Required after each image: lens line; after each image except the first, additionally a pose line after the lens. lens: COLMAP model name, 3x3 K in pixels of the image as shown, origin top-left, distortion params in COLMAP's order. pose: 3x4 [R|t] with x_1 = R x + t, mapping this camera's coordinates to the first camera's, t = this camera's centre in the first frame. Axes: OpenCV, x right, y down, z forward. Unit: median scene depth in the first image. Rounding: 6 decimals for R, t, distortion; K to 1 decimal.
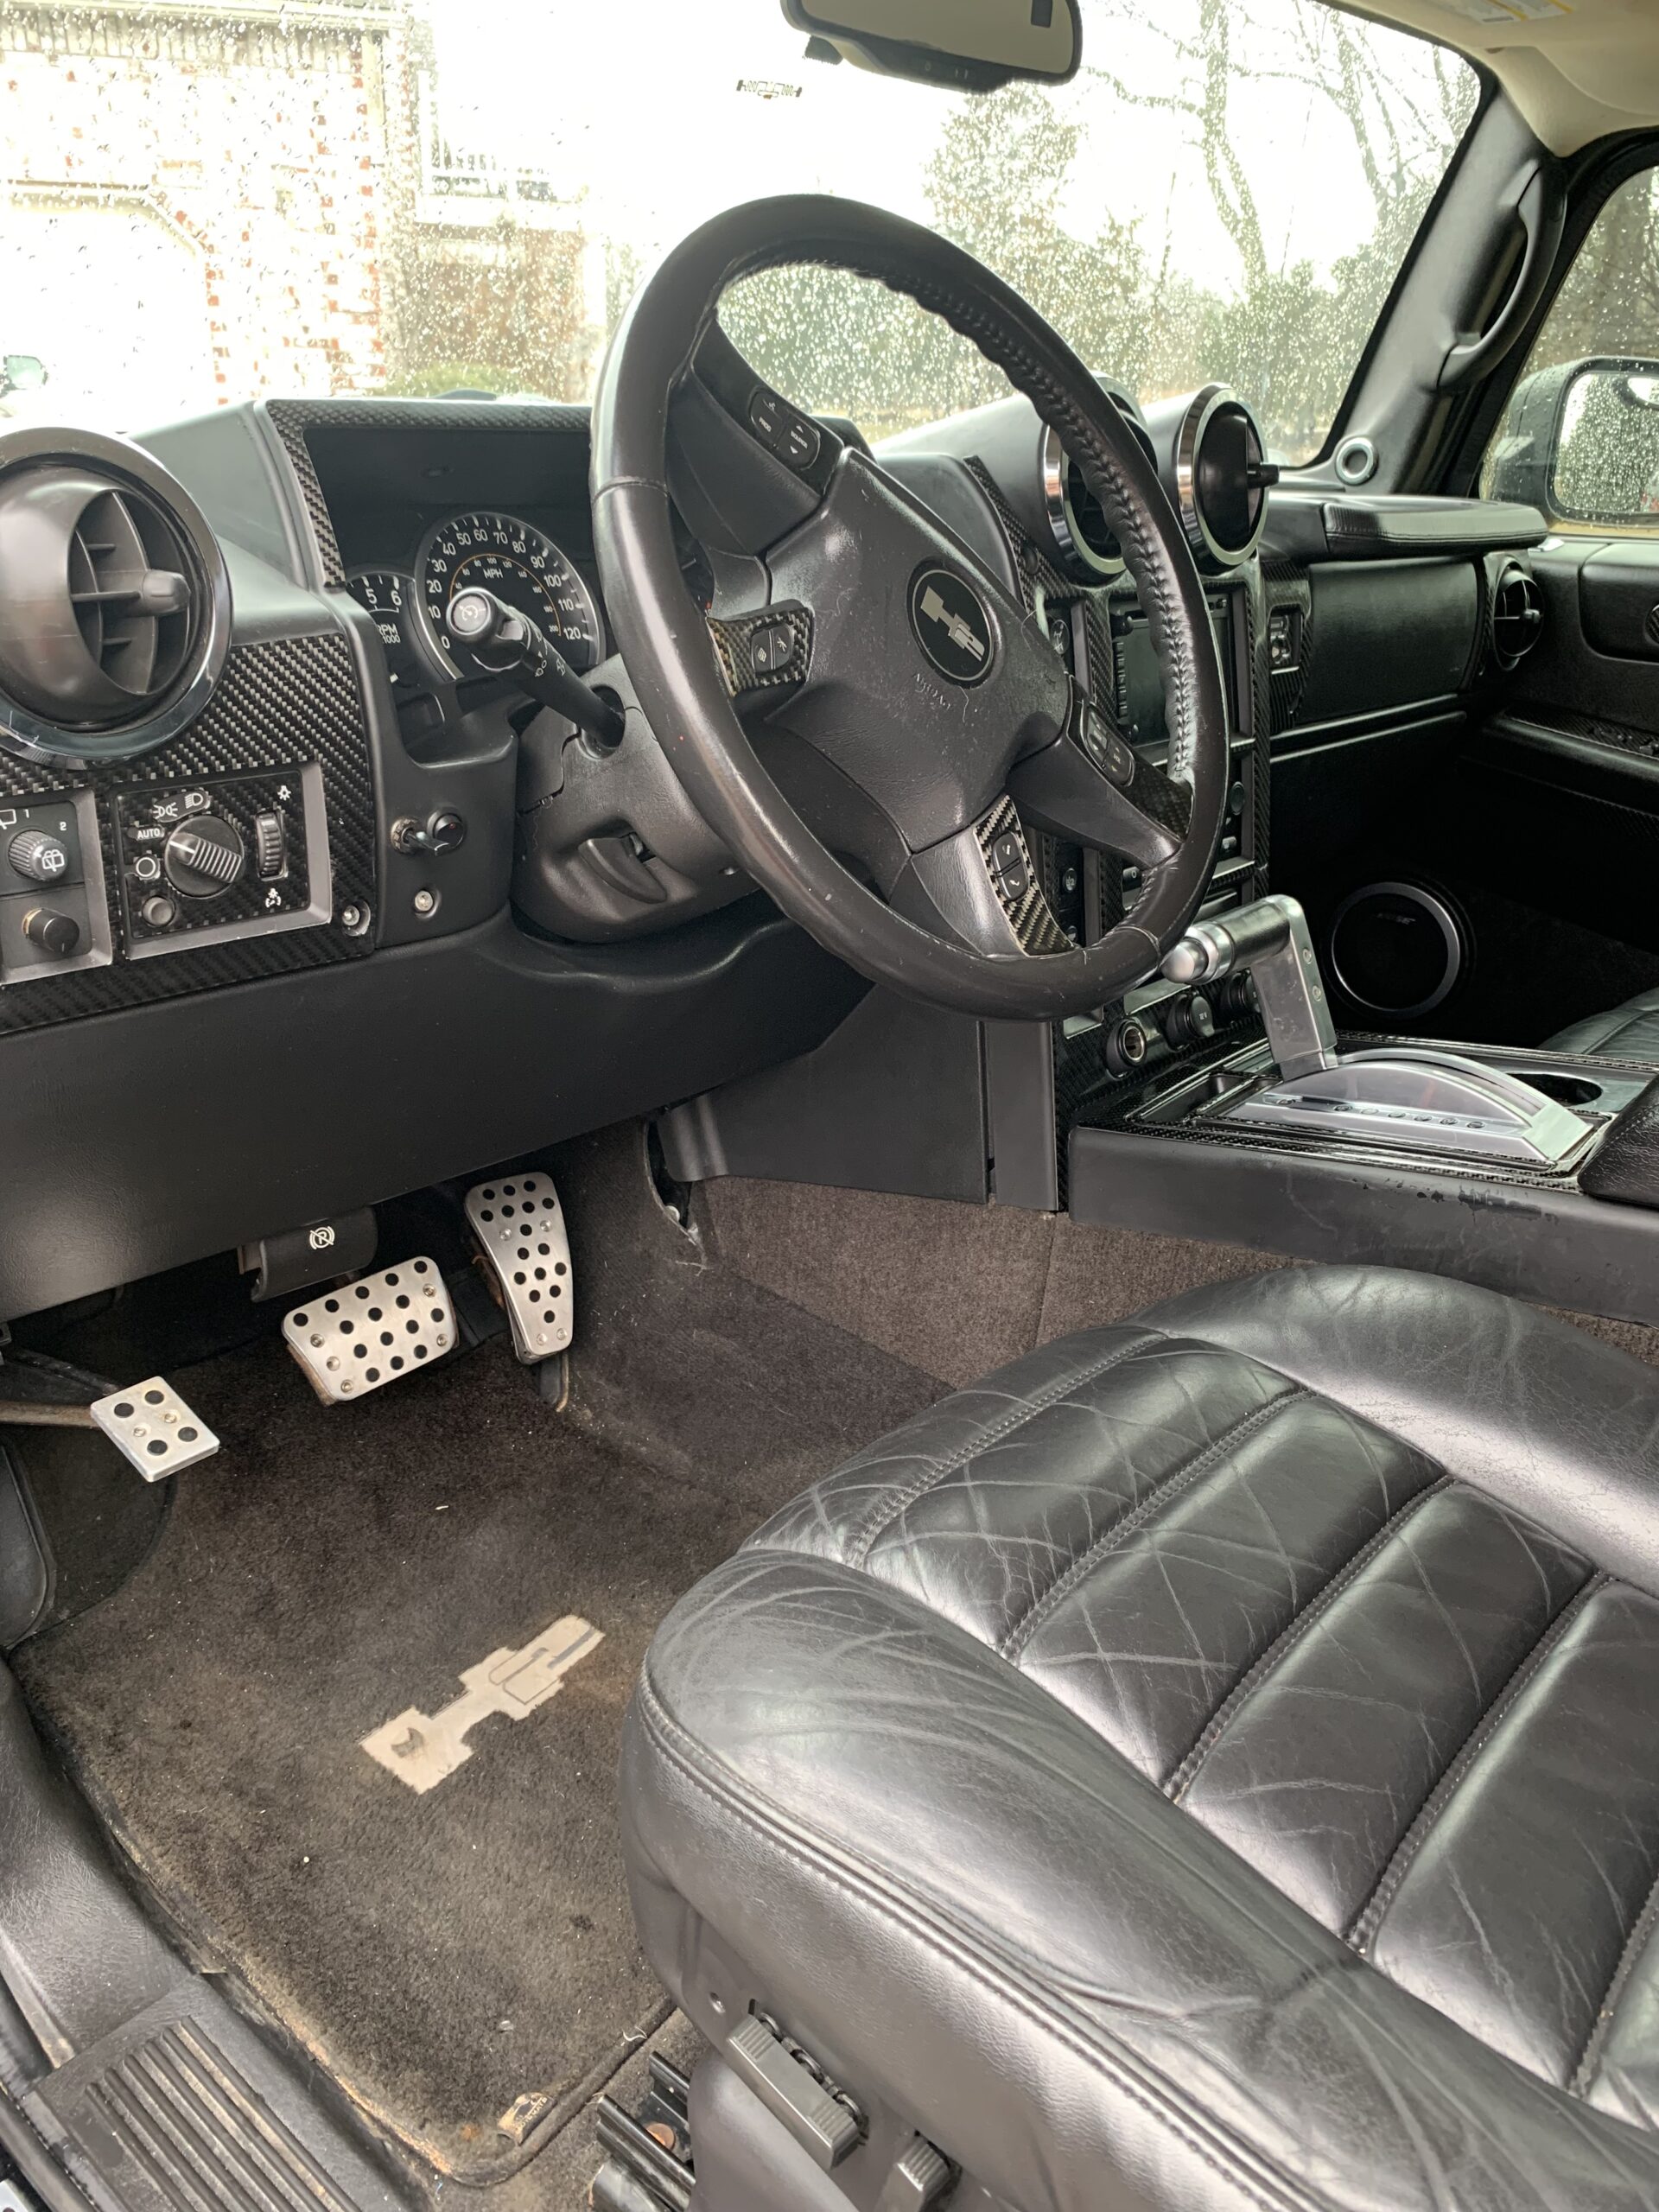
lens RADIAL K [[1665.7, 0, 829.5], [0, 1665.7, 1106.0], [0, 0, 1]] dist [-0.002561, -0.001105]
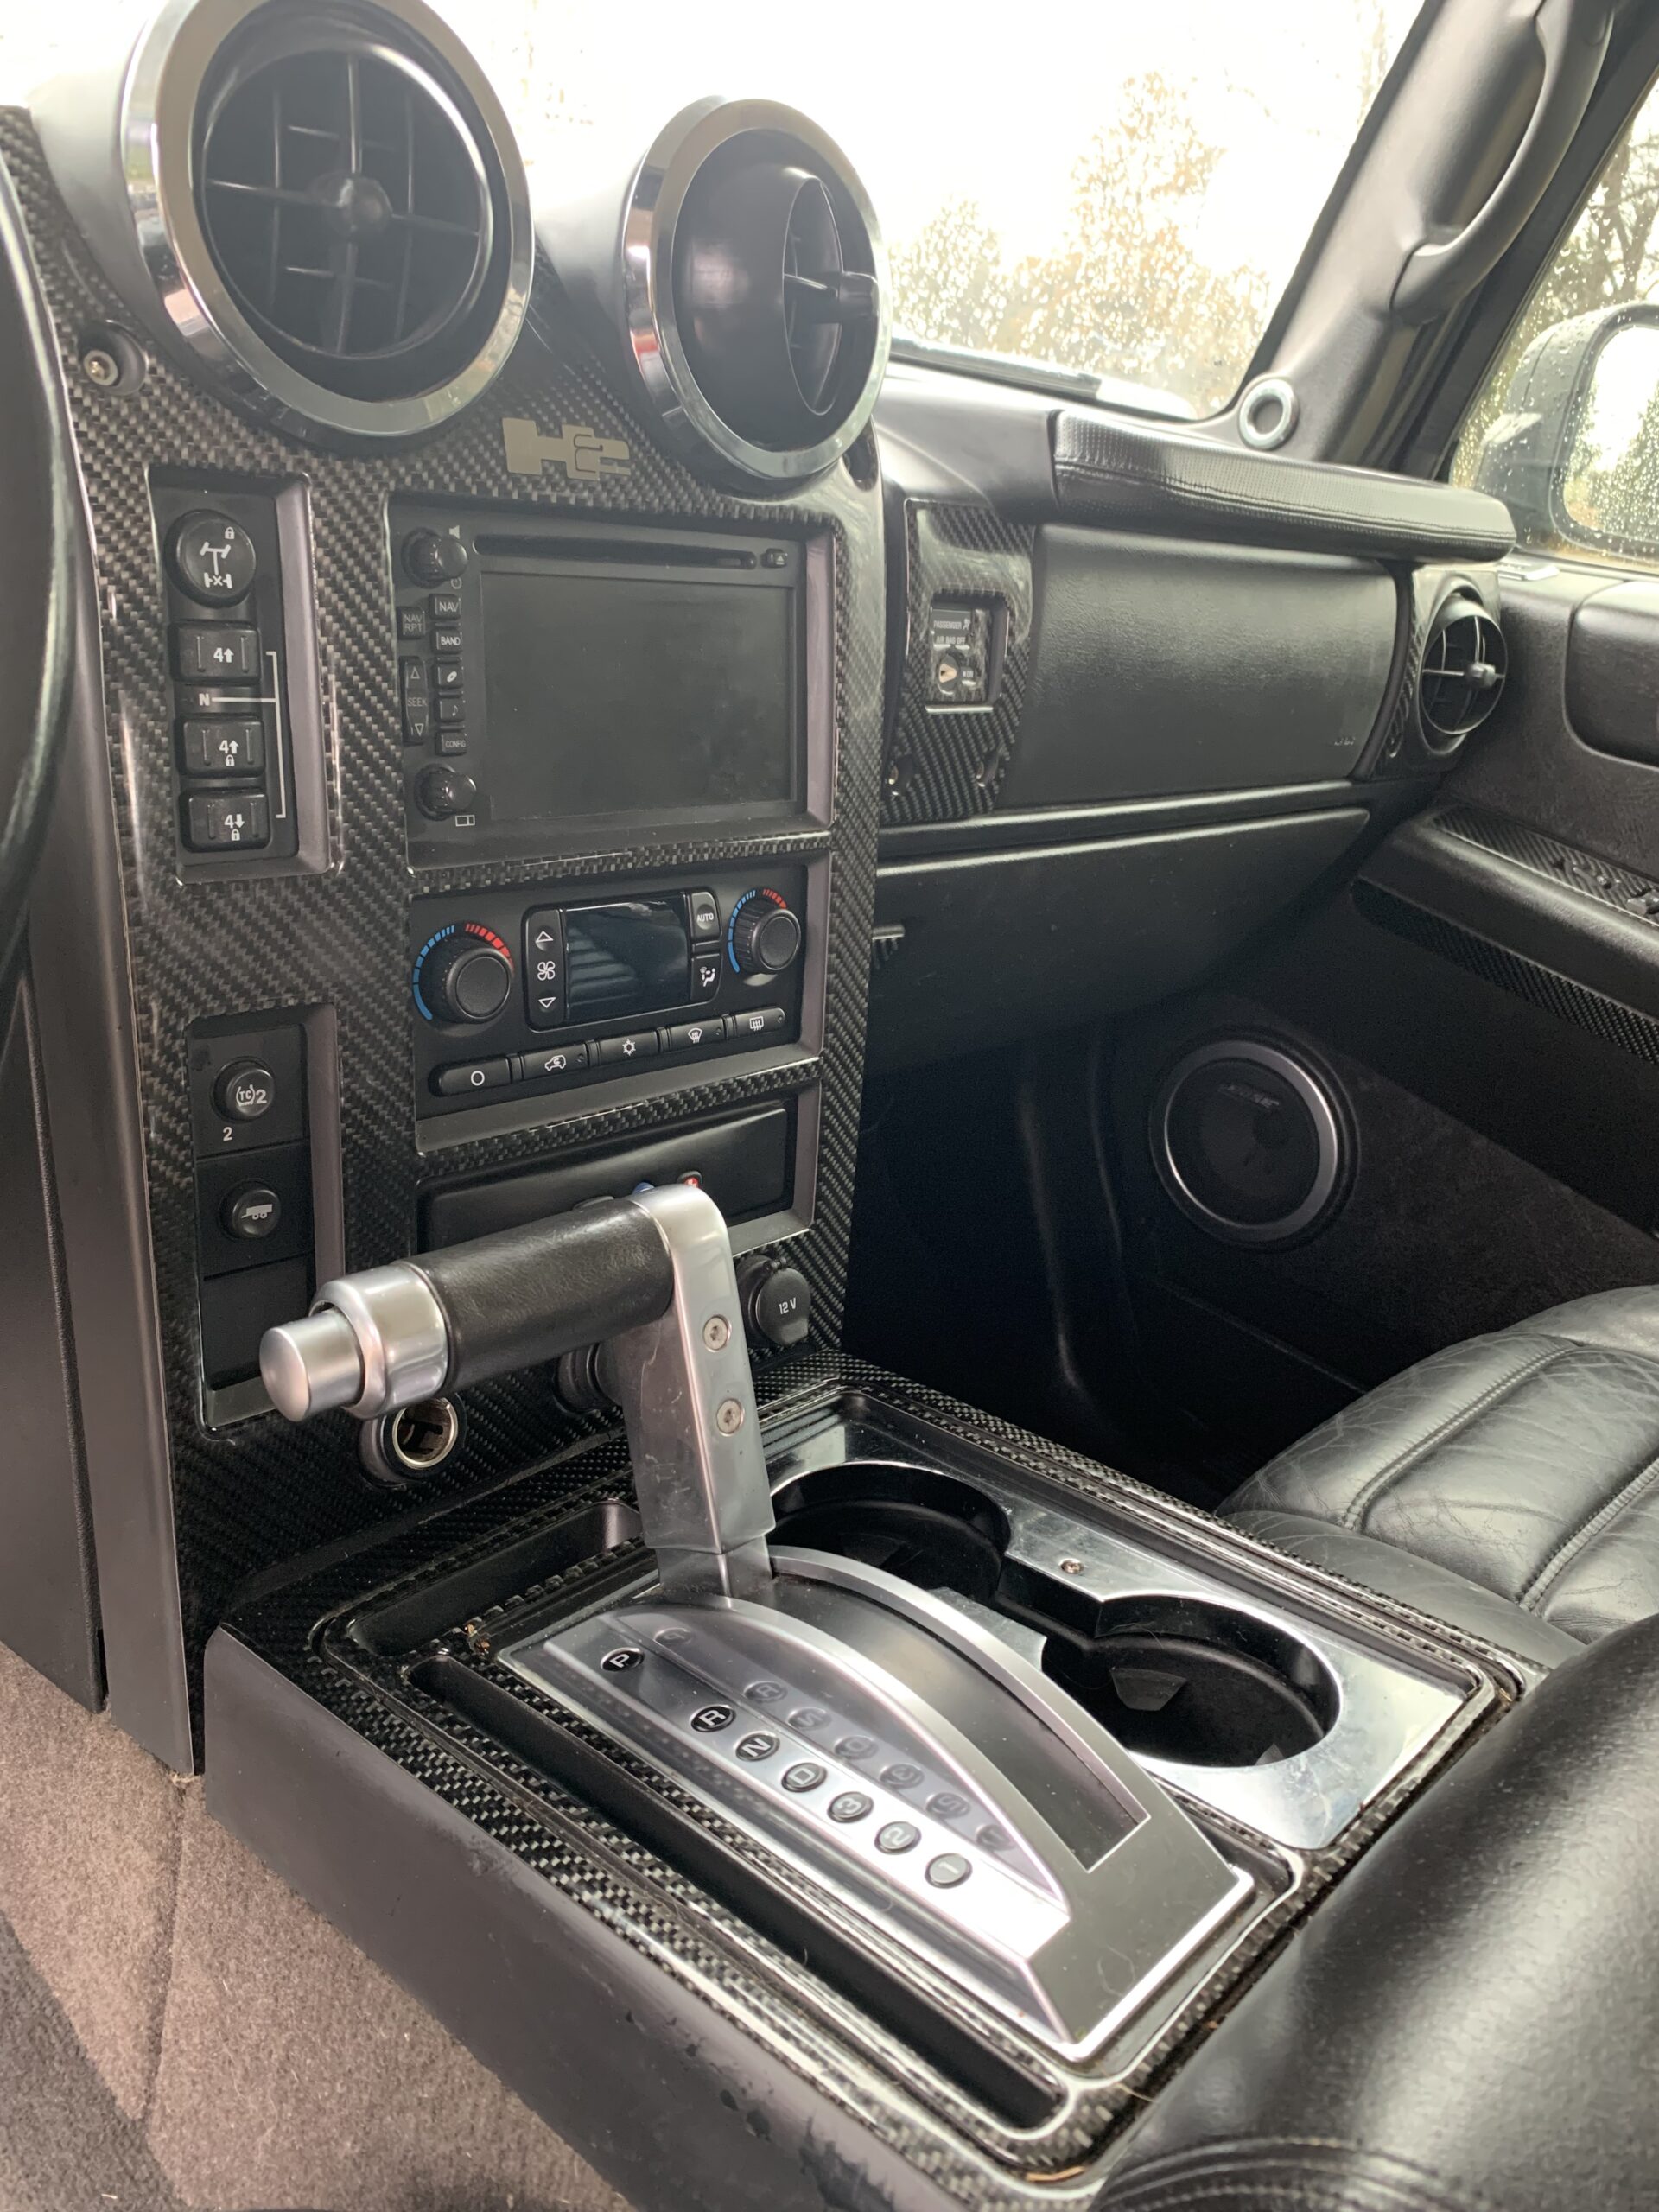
lens RADIAL K [[1698.1, 0, 829.5], [0, 1698.1, 1106.0], [0, 0, 1]] dist [0.049152, -0.074316]
pose [[0.992260, 0.123979, -0.007082, 0.250676], [-0.123991, 0.992283, -0.001241, -0.124695], [0.006874, 0.002109, 0.999974, 0.434446]]
